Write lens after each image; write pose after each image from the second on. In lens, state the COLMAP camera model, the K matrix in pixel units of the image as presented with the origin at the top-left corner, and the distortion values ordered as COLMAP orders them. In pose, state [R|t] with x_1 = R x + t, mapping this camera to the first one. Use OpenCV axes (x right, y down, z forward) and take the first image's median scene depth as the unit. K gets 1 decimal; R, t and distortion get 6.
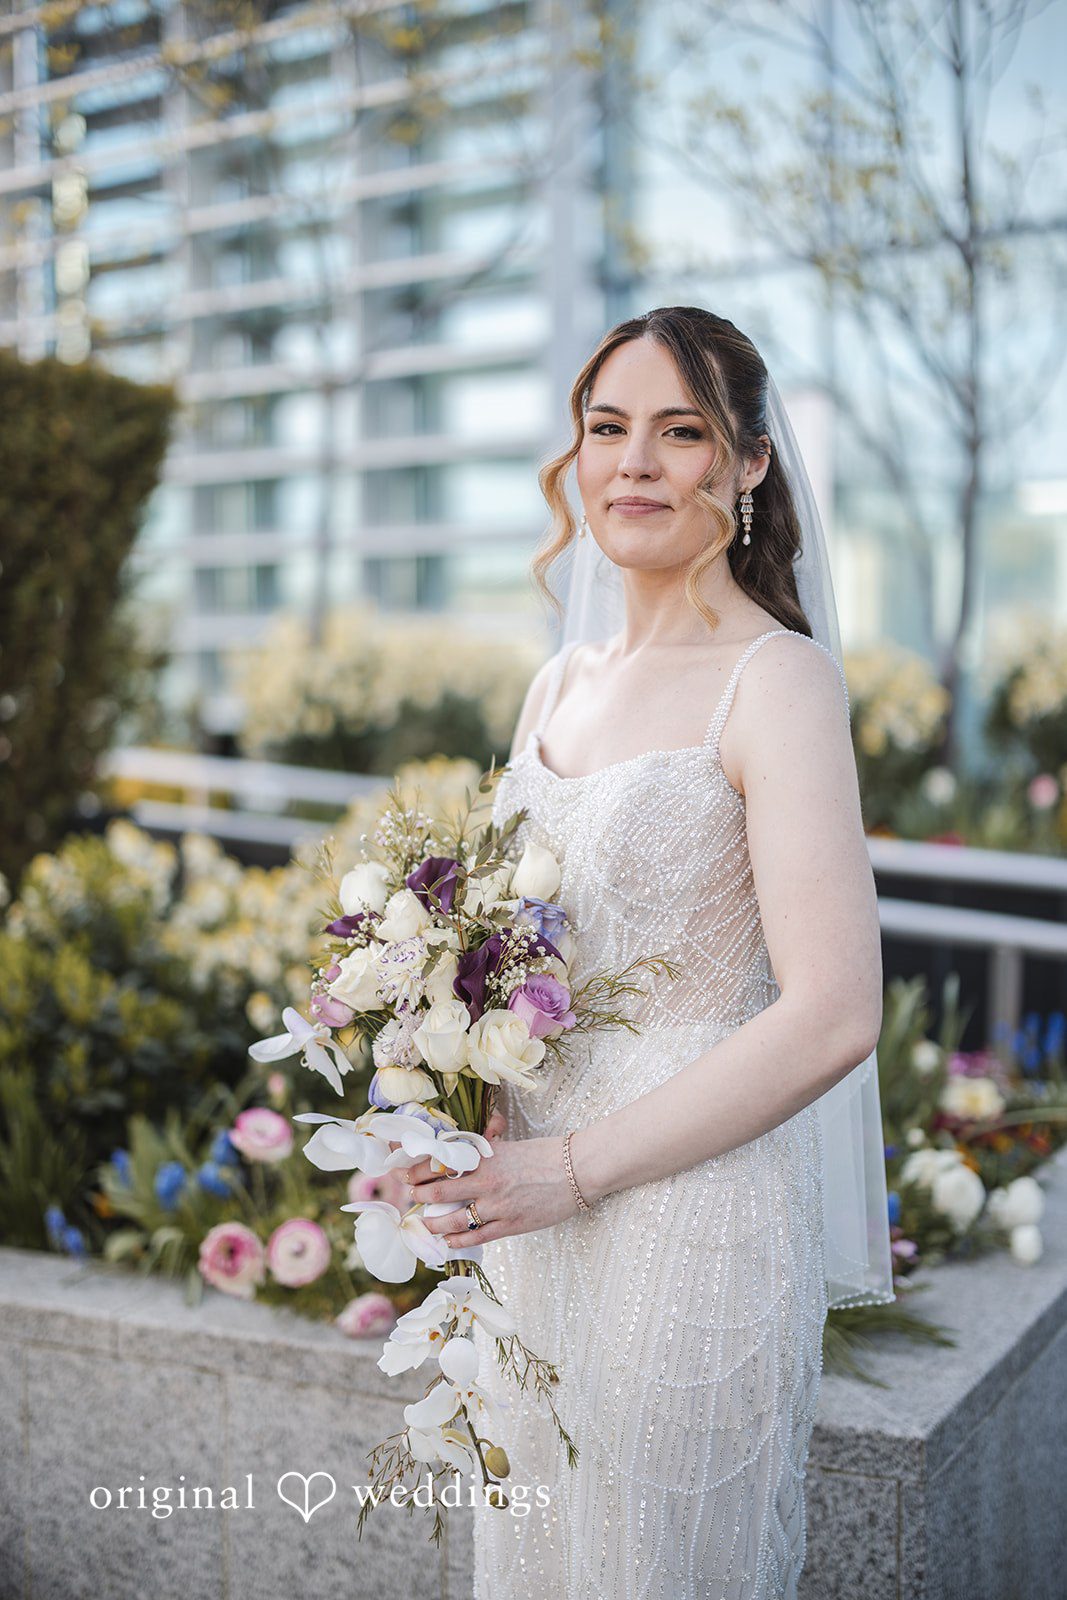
lens RADIAL K [[2256.0, 0, 538.2], [0, 2256.0, 795.5], [0, 0, 1]] dist [0.002953, 0.000000]
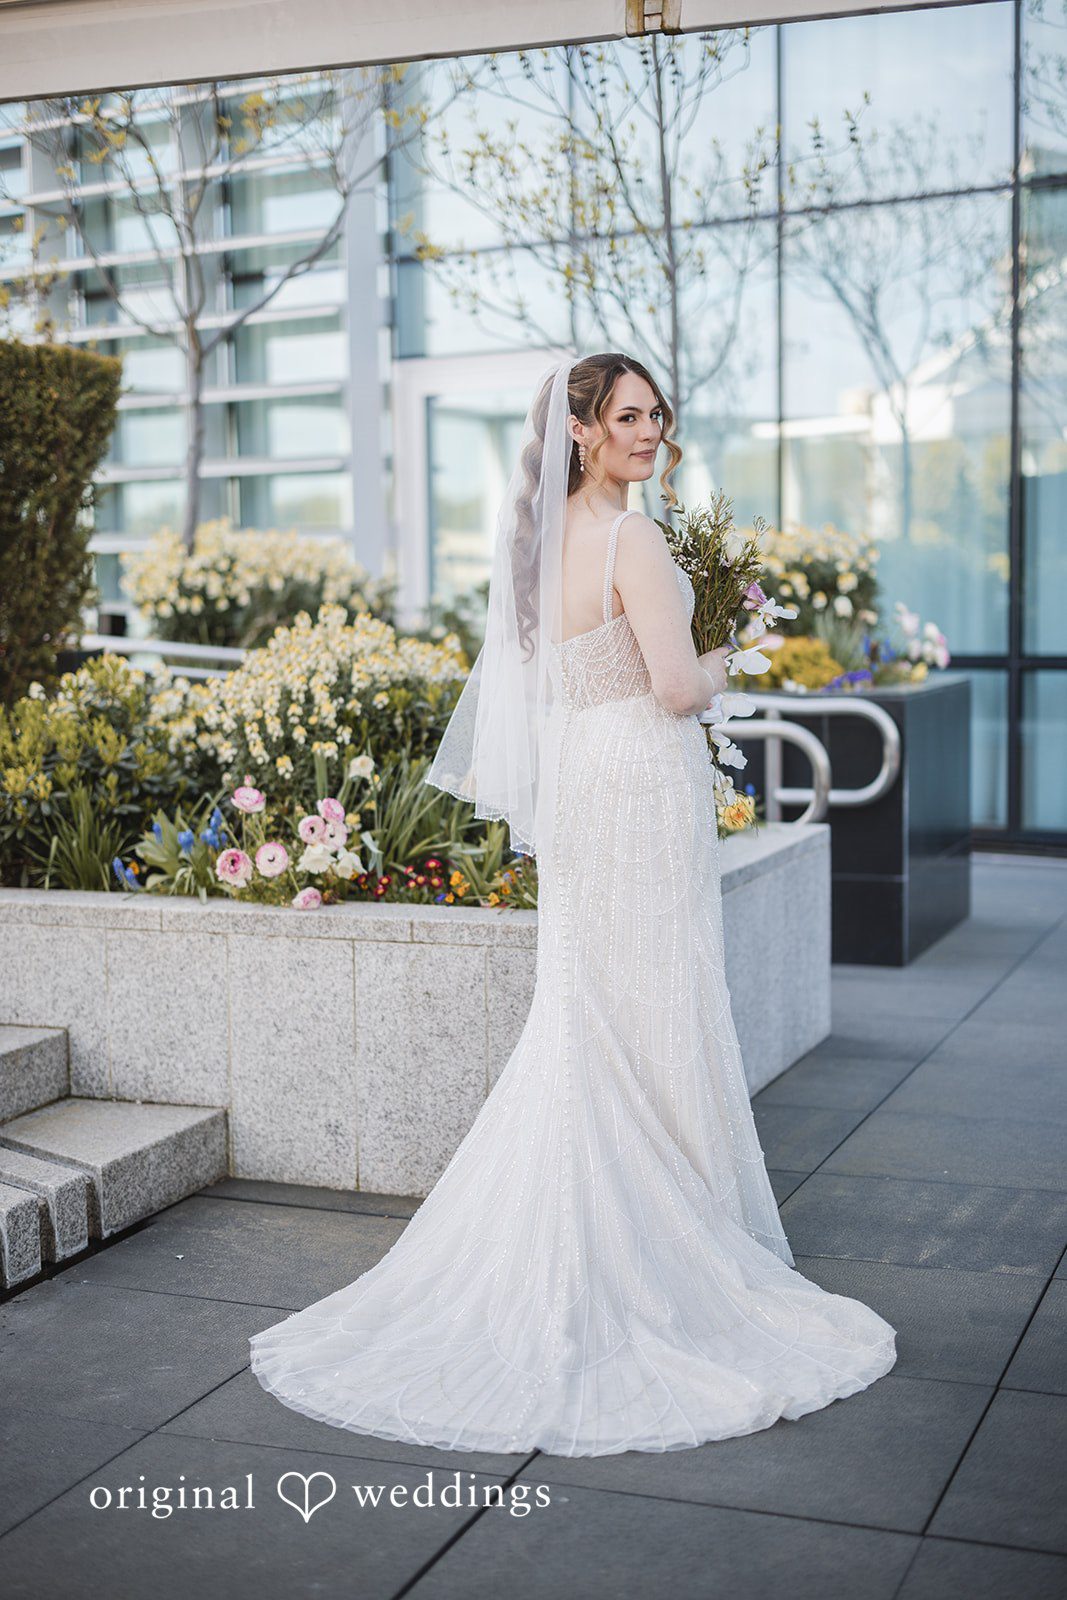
lens RADIAL K [[2256.0, 0, 527.6], [0, 2256.0, 799.9], [0, 0, 1]] dist [0.002953, 0.000000]
pose [[0.995303, -0.017679, 0.095182, -0.067173], [0.014528, 0.999326, 0.033698, 0.088330], [-0.095713, -0.032157, 0.994889, -0.770922]]
